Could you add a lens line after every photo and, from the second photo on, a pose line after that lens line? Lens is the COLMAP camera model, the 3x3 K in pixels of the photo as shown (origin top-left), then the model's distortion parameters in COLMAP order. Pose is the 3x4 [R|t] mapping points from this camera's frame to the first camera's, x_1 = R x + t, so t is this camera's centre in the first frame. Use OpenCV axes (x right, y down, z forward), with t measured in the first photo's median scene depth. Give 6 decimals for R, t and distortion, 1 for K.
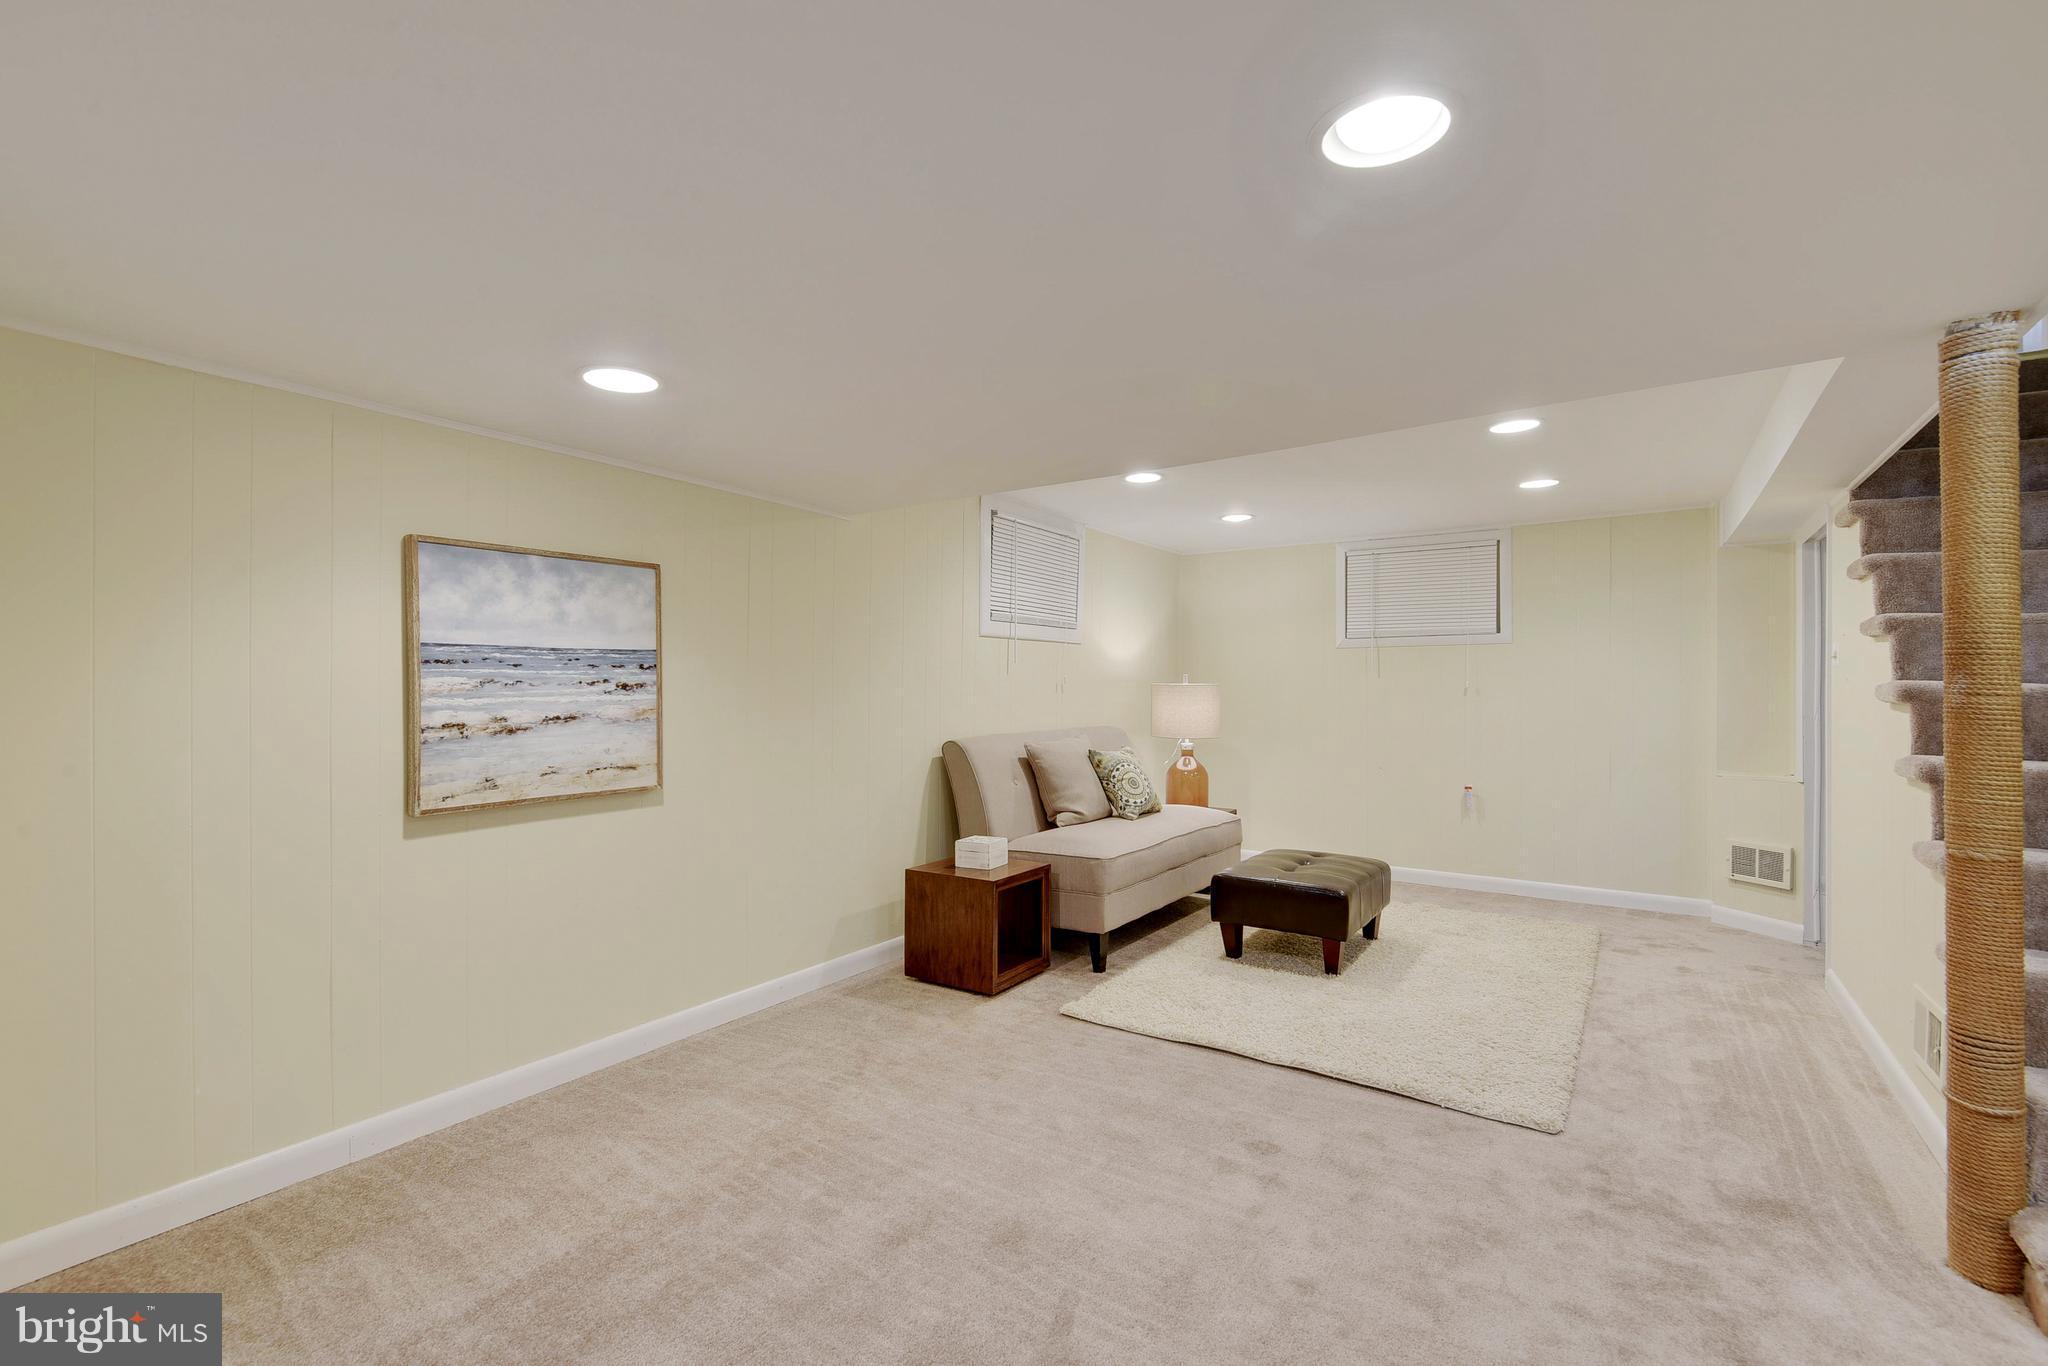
lens RADIAL K [[936.3, 0, 1021.2], [0, 936.3, 685.0], [0, 0, 1]] dist [0.005036, -0.001421]
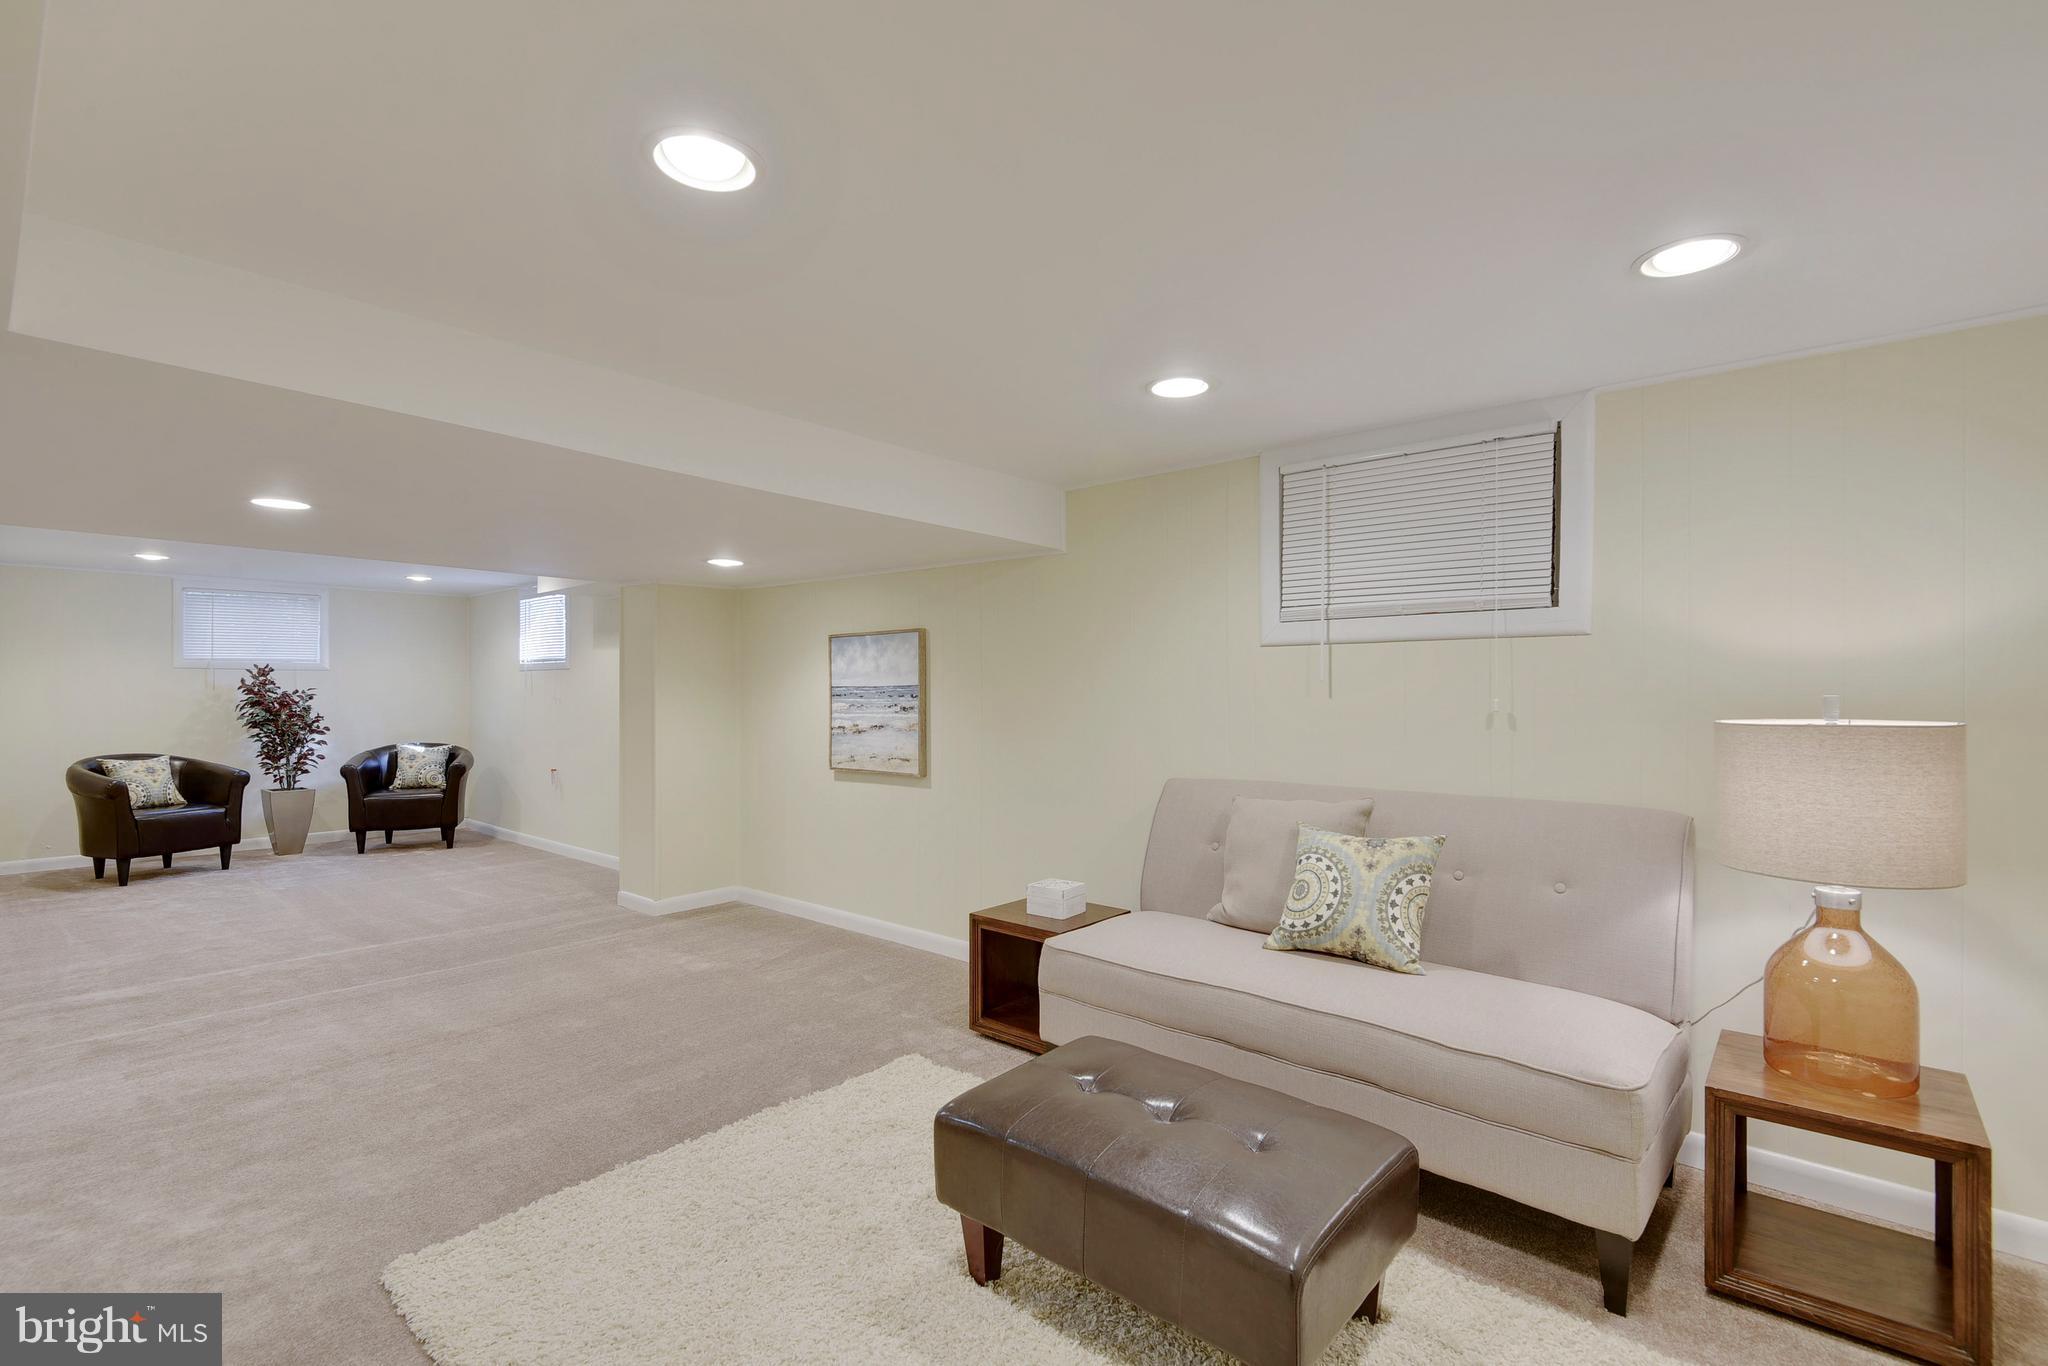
lens RADIAL K [[936.3, 0, 1012.3], [0, 936.3, 692.2], [0, 0, 1]] dist [0.005036, -0.001421]
pose [[-0.171147, -0.002419, -0.985243, 0.143359], [0.000589, 0.999997, -0.002557, -0.002876], [0.985245, -0.001018, -0.171145, 0.187763]]
